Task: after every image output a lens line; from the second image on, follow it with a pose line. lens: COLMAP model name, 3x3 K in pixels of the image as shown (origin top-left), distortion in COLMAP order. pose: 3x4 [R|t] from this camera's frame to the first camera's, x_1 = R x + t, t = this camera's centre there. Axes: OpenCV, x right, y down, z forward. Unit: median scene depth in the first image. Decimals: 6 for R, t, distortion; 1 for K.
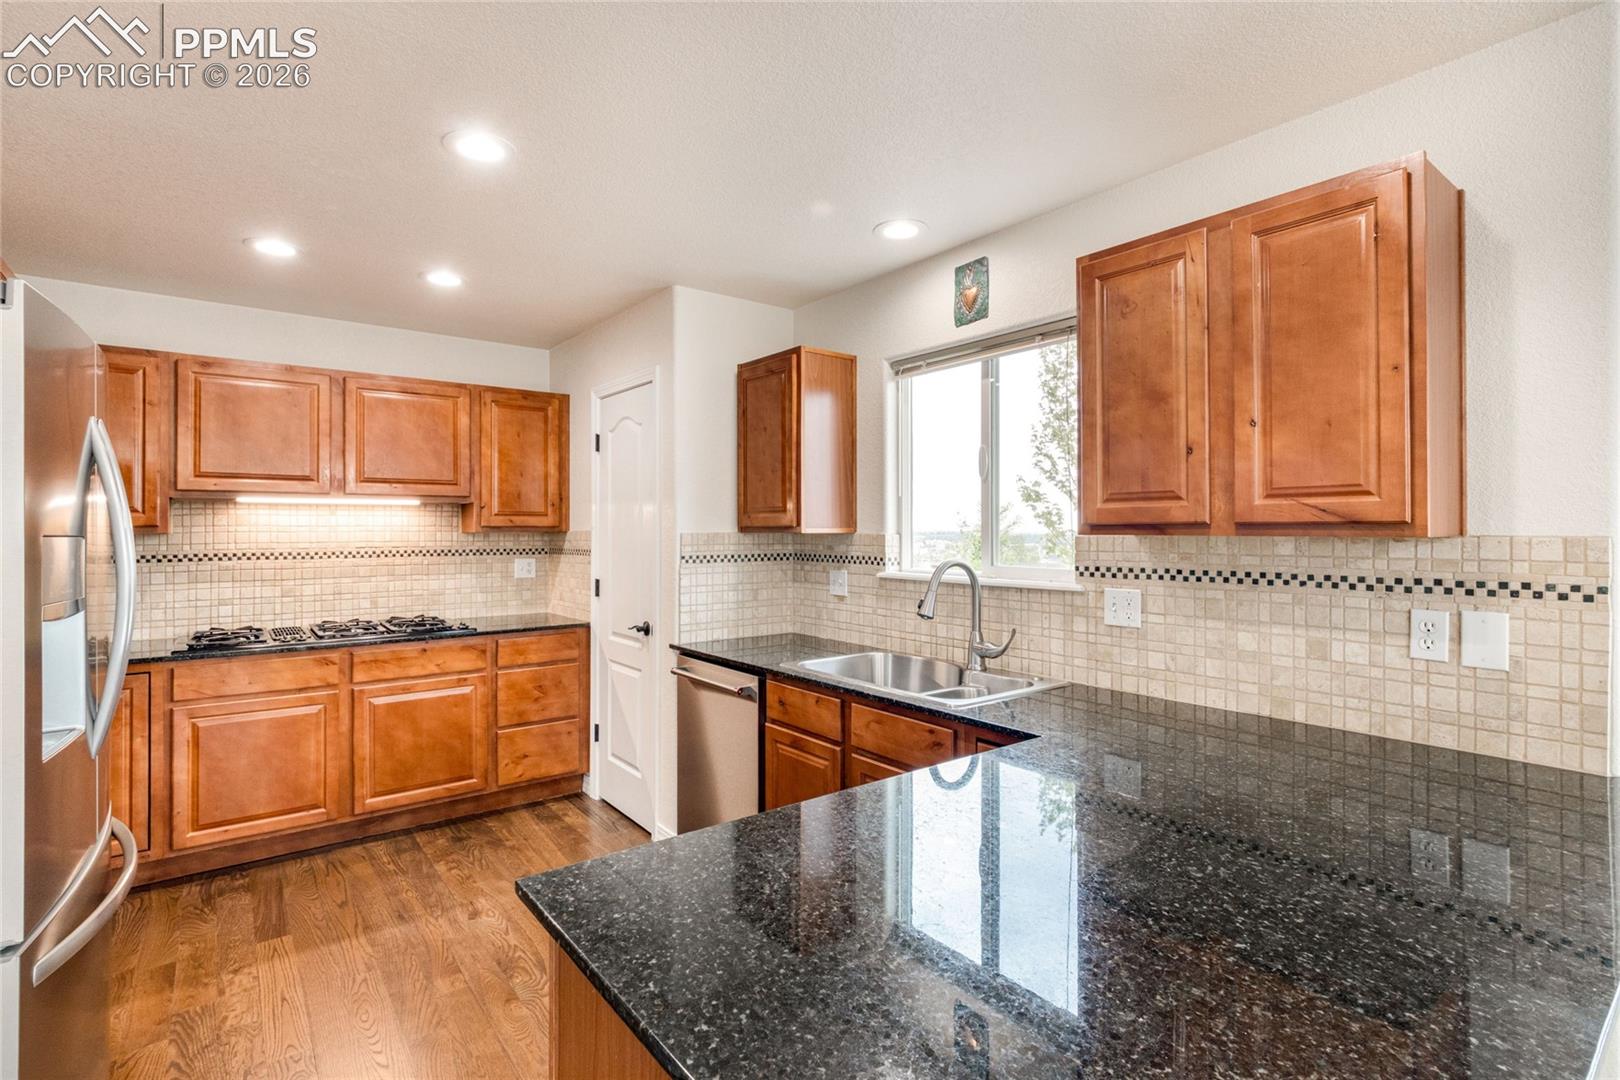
lens RADIAL K [[767.6, 0, 789.9], [0, 767.6, 535.7], [0, 0, 1]] dist [0.002003, 0.000000]
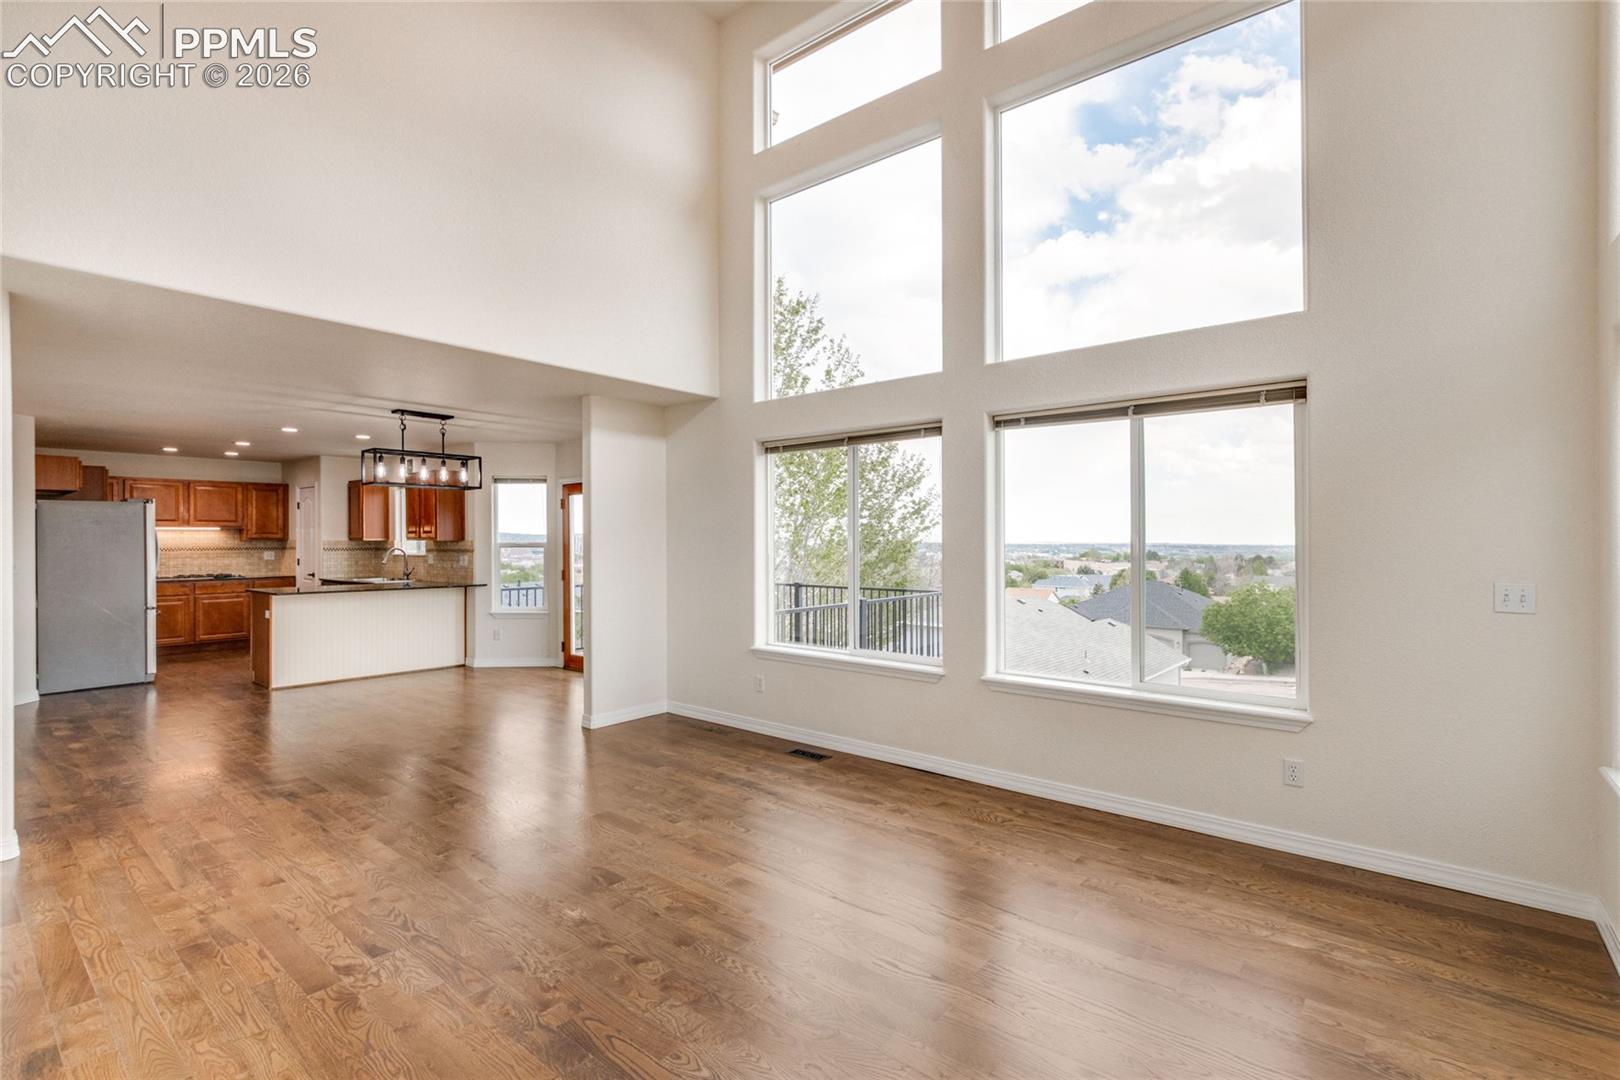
lens RADIAL K [[756.8, 0, 784.0], [0, 756.8, 540.2], [0, 0, 1]] dist [-0.000894, -0.000301]
pose [[0.977068, -0.003425, 0.212900, 0.914118], [0.004085, 0.999988, -0.002659, 0.009710], [-0.212888, 0.003468, 0.977070, -2.085954]]
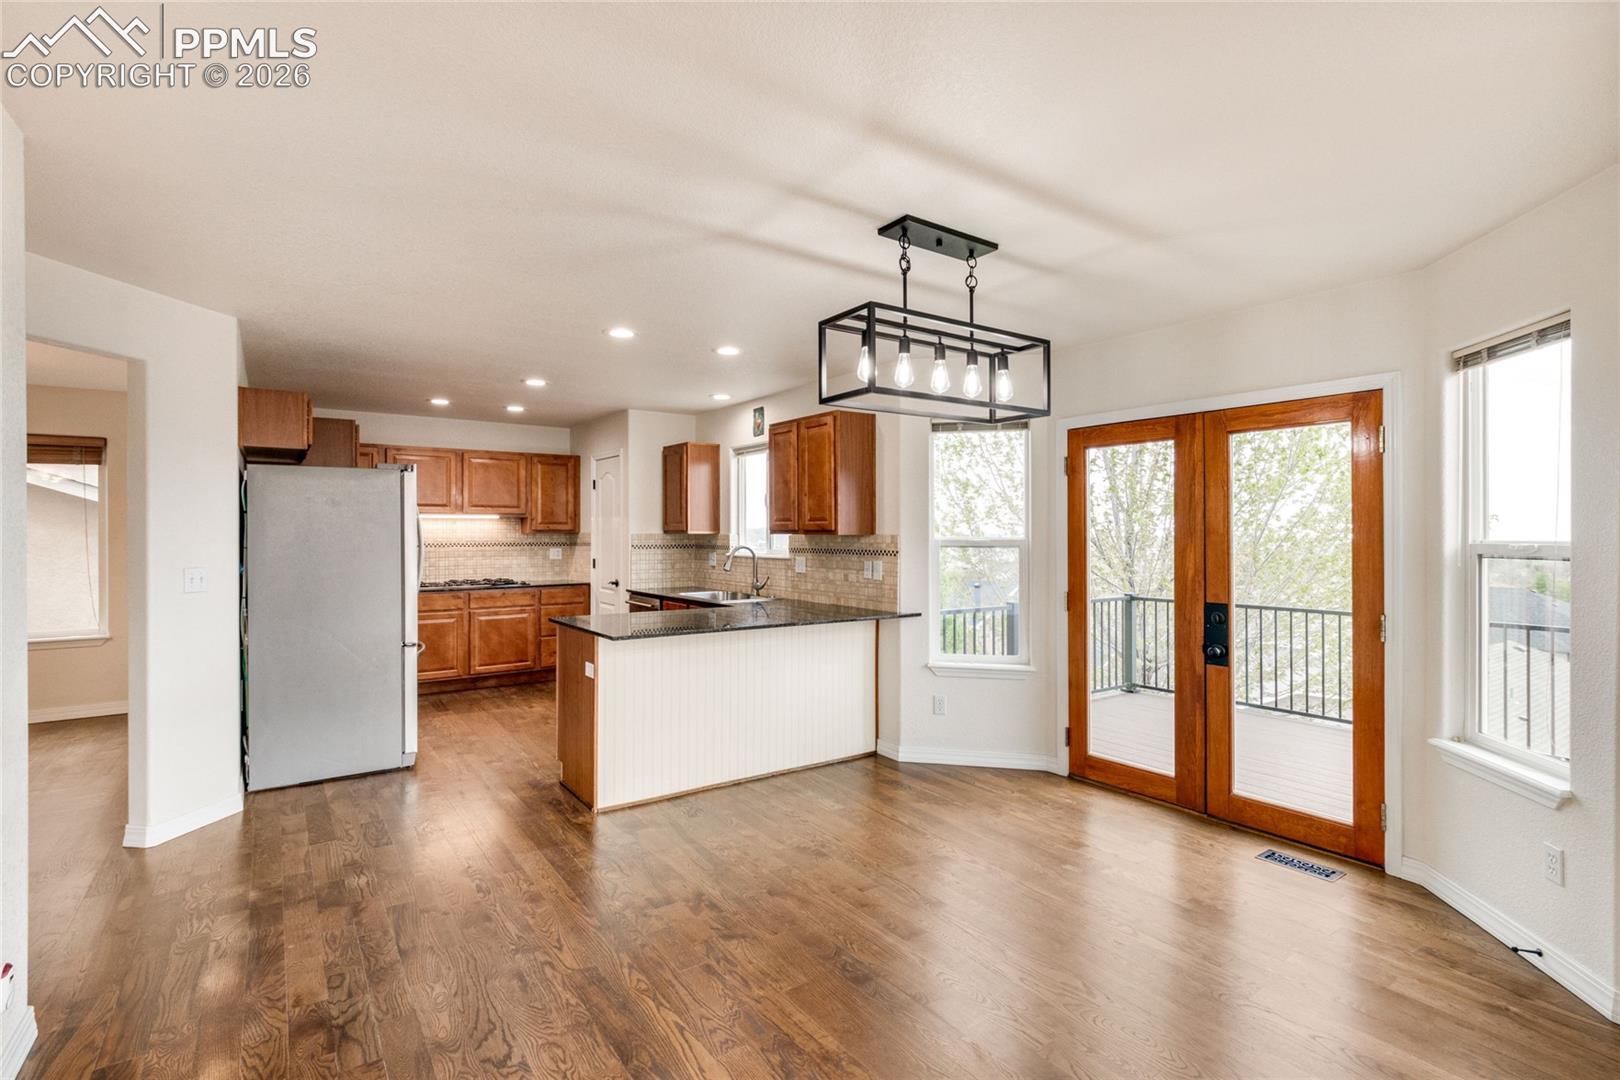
lens RADIAL K [[767.6, 0, 789.9], [0, 767.6, 535.7], [0, 0, 1]] dist [0.002003, 0.000000]
pose [[0.998982, 0.000441, -0.045116, 0.341008], [-0.000496, 0.999999, -0.001222, 0.003770], [0.045116, 0.001244, 0.998981, -0.926000]]
